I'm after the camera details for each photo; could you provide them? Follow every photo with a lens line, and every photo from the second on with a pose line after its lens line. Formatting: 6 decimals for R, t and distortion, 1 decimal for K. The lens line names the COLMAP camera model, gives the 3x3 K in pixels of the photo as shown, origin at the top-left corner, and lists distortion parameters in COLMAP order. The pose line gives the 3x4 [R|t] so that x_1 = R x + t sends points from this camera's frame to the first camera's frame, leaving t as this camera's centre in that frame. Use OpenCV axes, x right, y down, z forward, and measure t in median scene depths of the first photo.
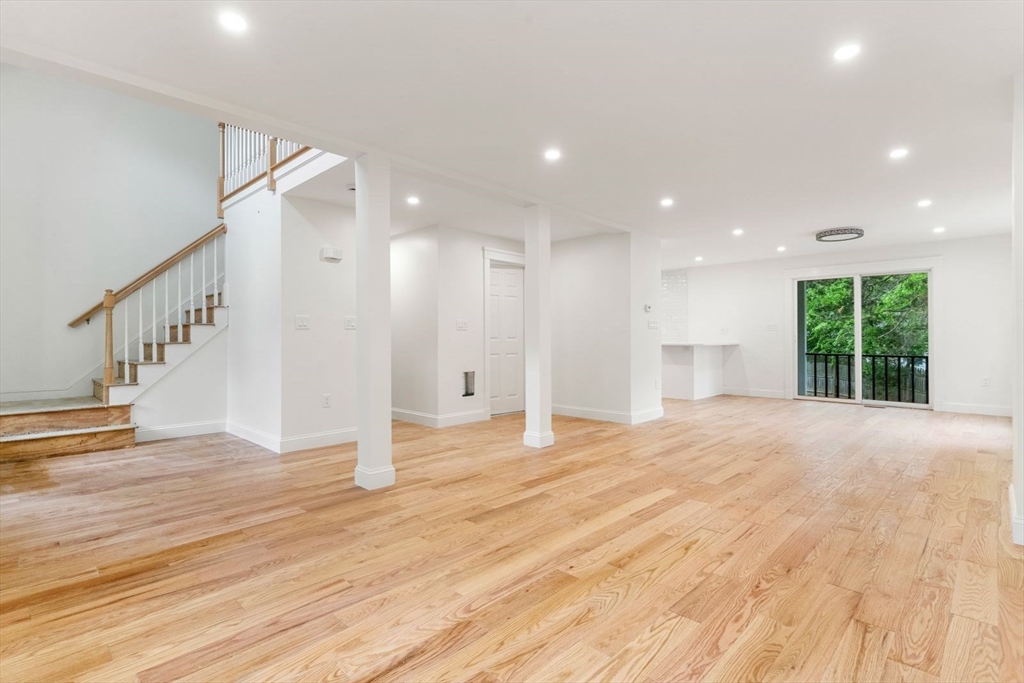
lens RADIAL K [[491.1, 0, 509.6], [0, 491.1, 340.9], [0, 0, 1]] dist [0.001951, -0.001159]
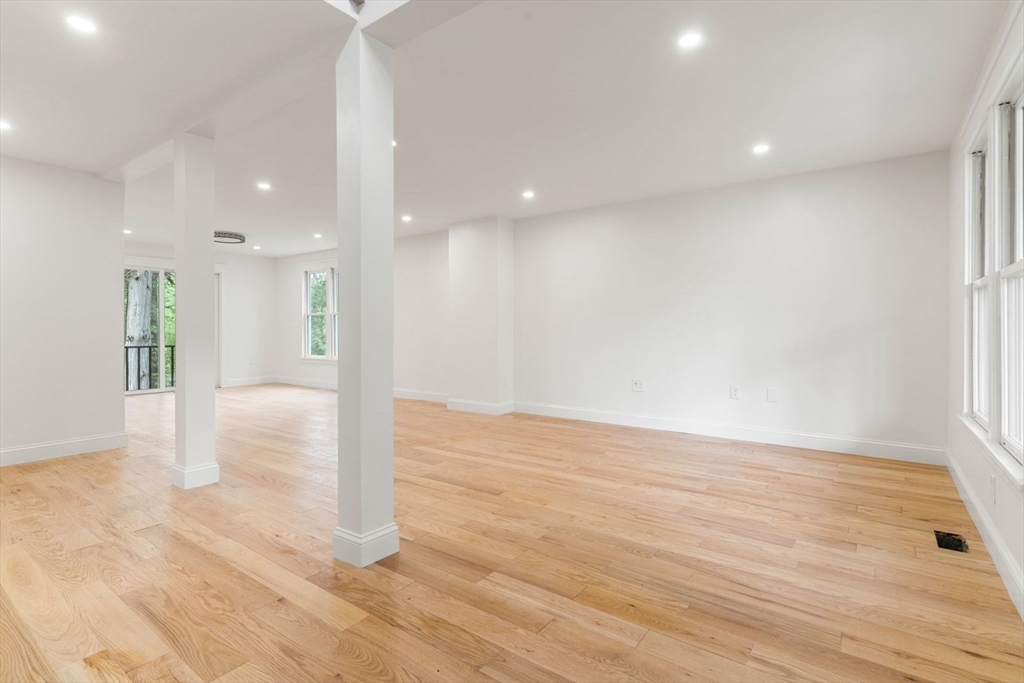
lens RADIAL K [[491.1, 0, 509.6], [0, 491.1, 340.9], [0, 0, 1]] dist [0.001951, -0.001159]
pose [[-0.135550, -0.019542, 0.990578, -1.410727], [0.005542, 0.999775, 0.020482, 0.004889], [-0.990755, 0.008266, -0.135411, 1.367322]]
